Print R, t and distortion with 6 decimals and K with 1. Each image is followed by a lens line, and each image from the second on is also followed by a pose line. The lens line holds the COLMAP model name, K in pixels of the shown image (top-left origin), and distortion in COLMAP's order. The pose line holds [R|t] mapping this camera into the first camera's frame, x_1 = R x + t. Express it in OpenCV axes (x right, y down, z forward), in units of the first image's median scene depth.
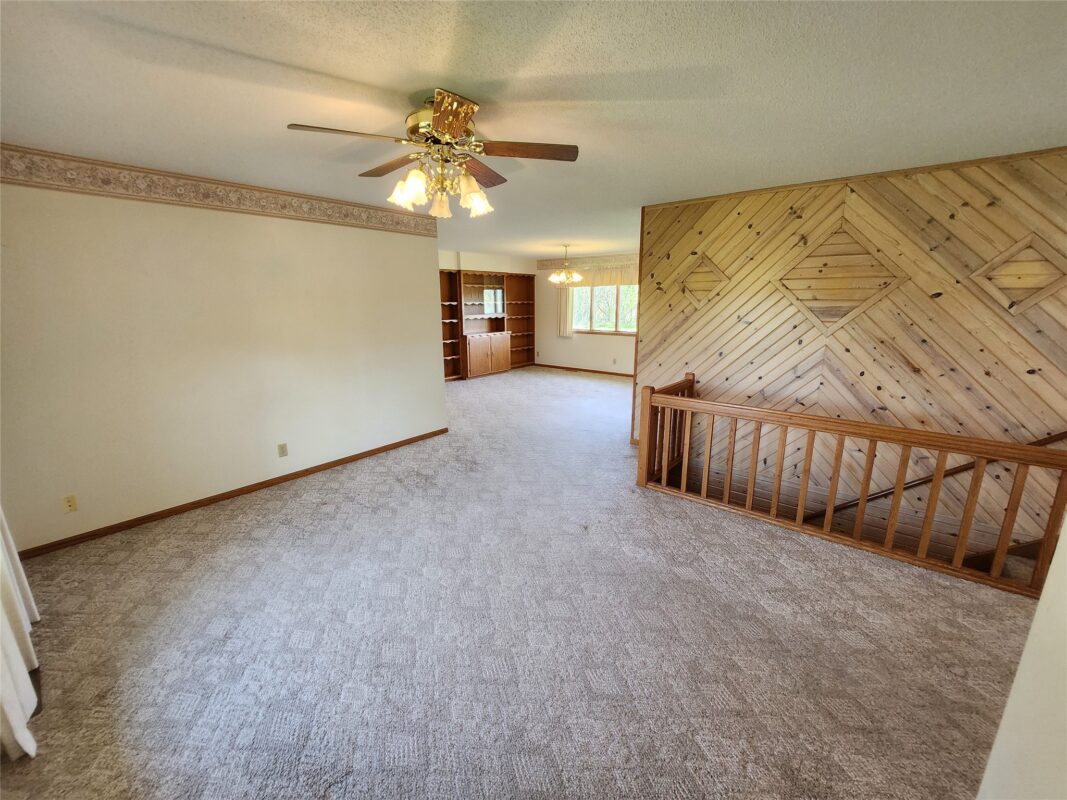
lens RADIAL K [[424.5, 0, 532.9], [0, 424.5, 400.8], [0, 0, 1]] dist [-0.018194, -0.000376]
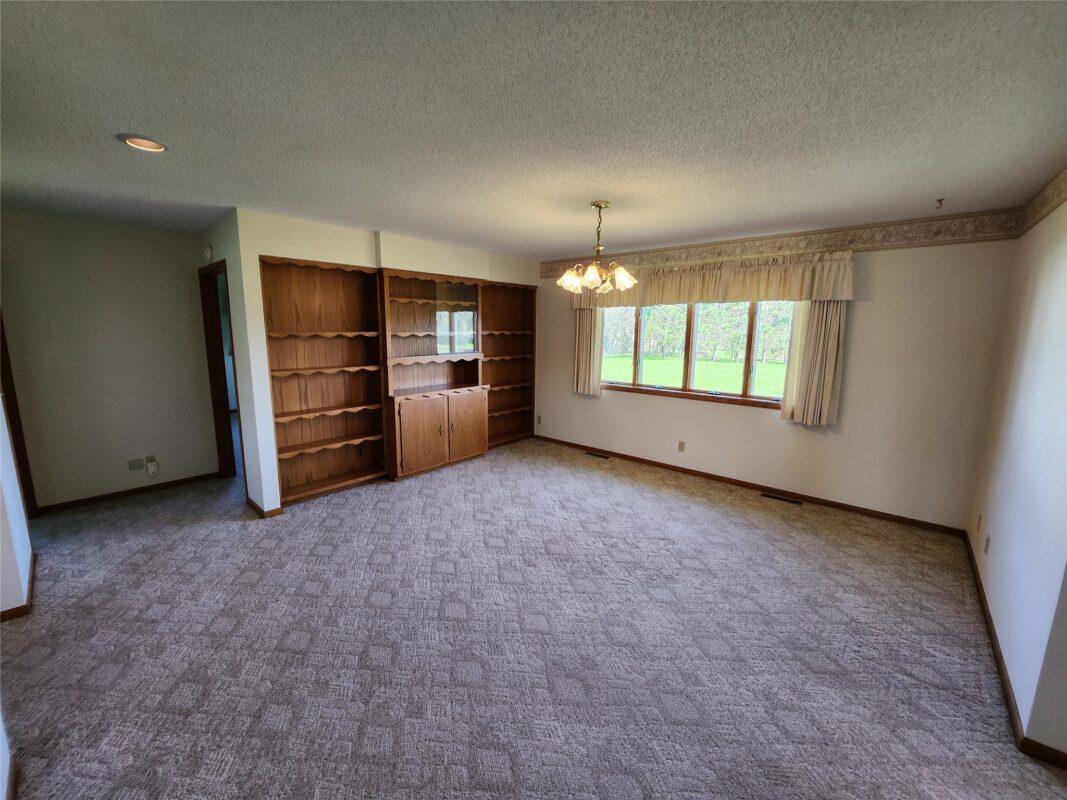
lens RADIAL K [[424.5, 0, 530.8], [0, 424.5, 395.6], [0, 0, 1]] dist [-0.018194, -0.000376]
pose [[0.999297, 0.019527, -0.031989, 0.020998], [-0.021898, 0.996904, -0.075520, -0.113733], [0.030415, 0.076168, 0.996631, 0.470955]]
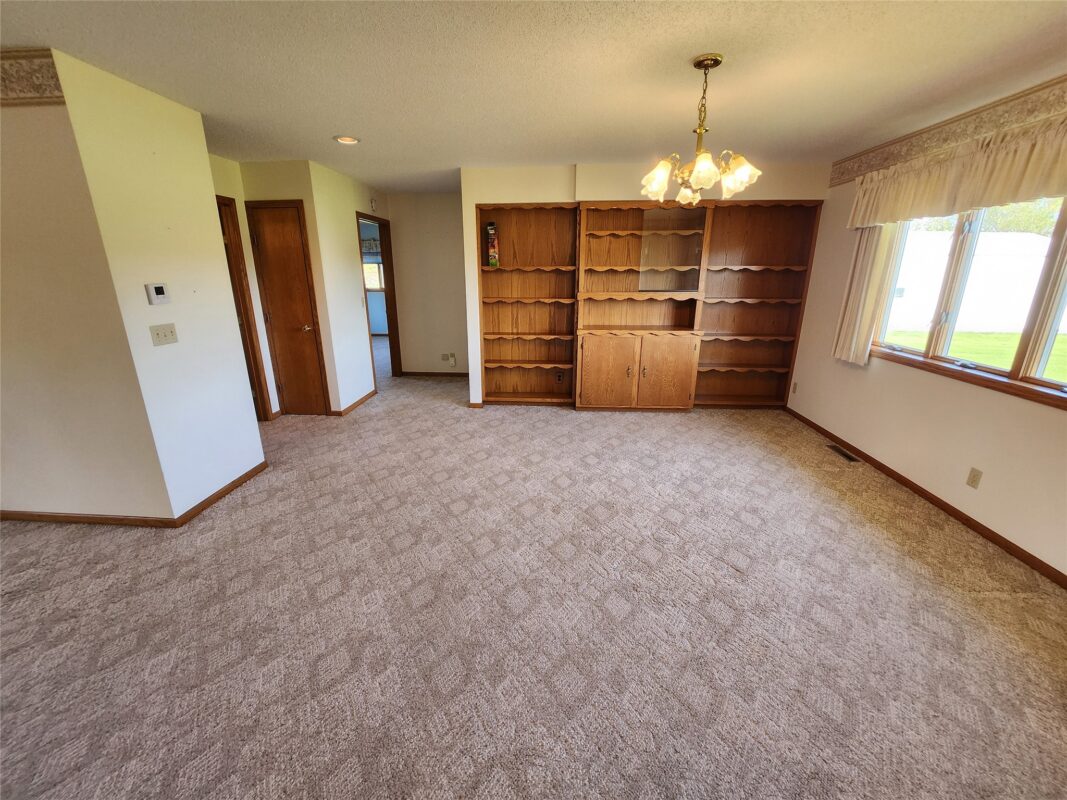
lens RADIAL K [[424.5, 0, 529.3], [0, 424.5, 398.4], [0, 0, 1]] dist [-0.018194, -0.000376]
pose [[0.581912, 0.238345, -0.777541, 0.224830], [-0.191068, 0.969396, 0.154159, -0.132799], [0.790488, 0.058856, 0.609643, 0.595187]]
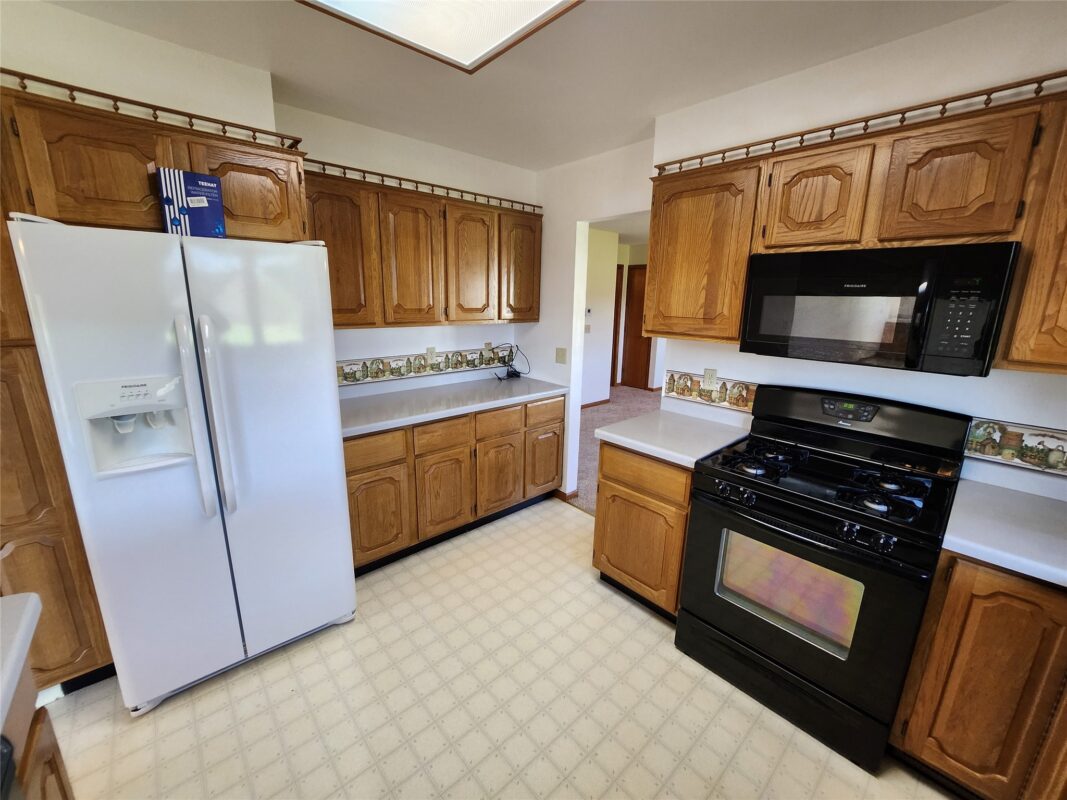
lens RADIAL K [[424.5, 0, 524.8], [0, 424.5, 394.5], [0, 0, 1]] dist [-0.018194, -0.000376]
pose [[-0.158965, 0.220249, -0.962403, 0.538728], [-0.249935, 0.934068, 0.255048, -0.135528], [0.955124, 0.281082, -0.093437, 0.567686]]
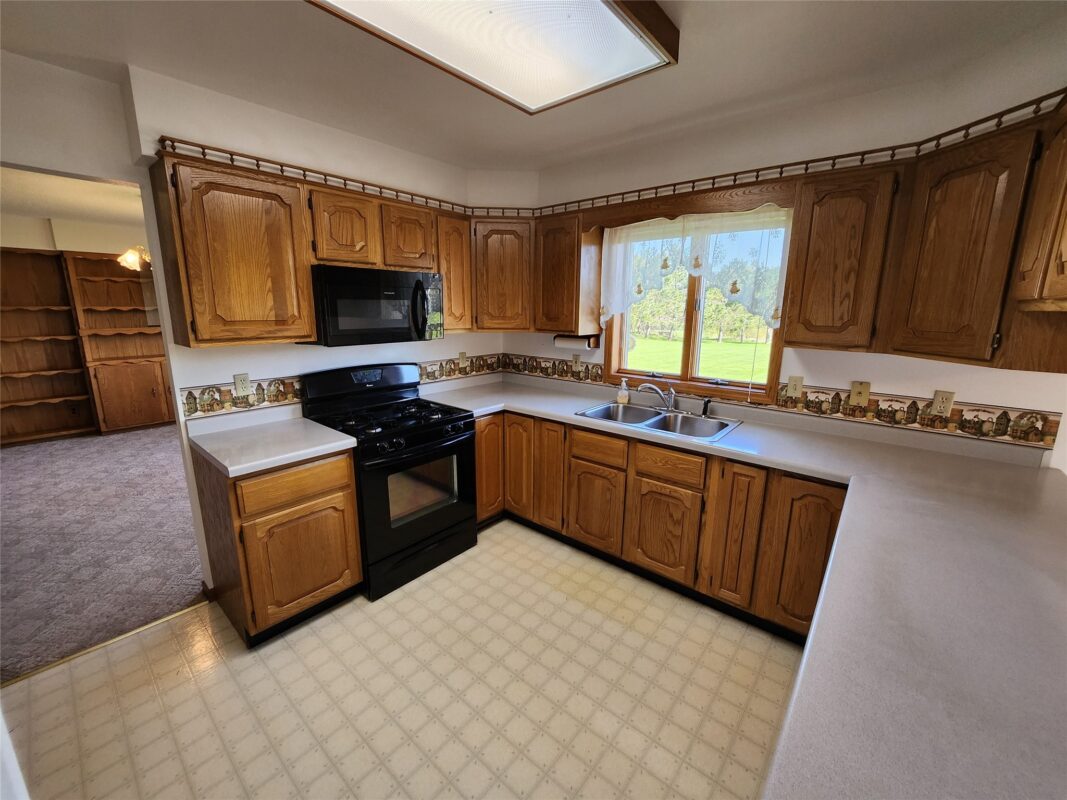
lens RADIAL K [[424.5, 0, 536.2], [0, 424.5, 397.3], [0, 0, 1]] dist [-0.018194, -0.000376]
pose [[0.999832, 0.017520, -0.005399, 0.442430], [-0.017660, 0.999479, -0.026998, -0.094948], [0.004923, 0.027088, 0.999621, 0.400798]]
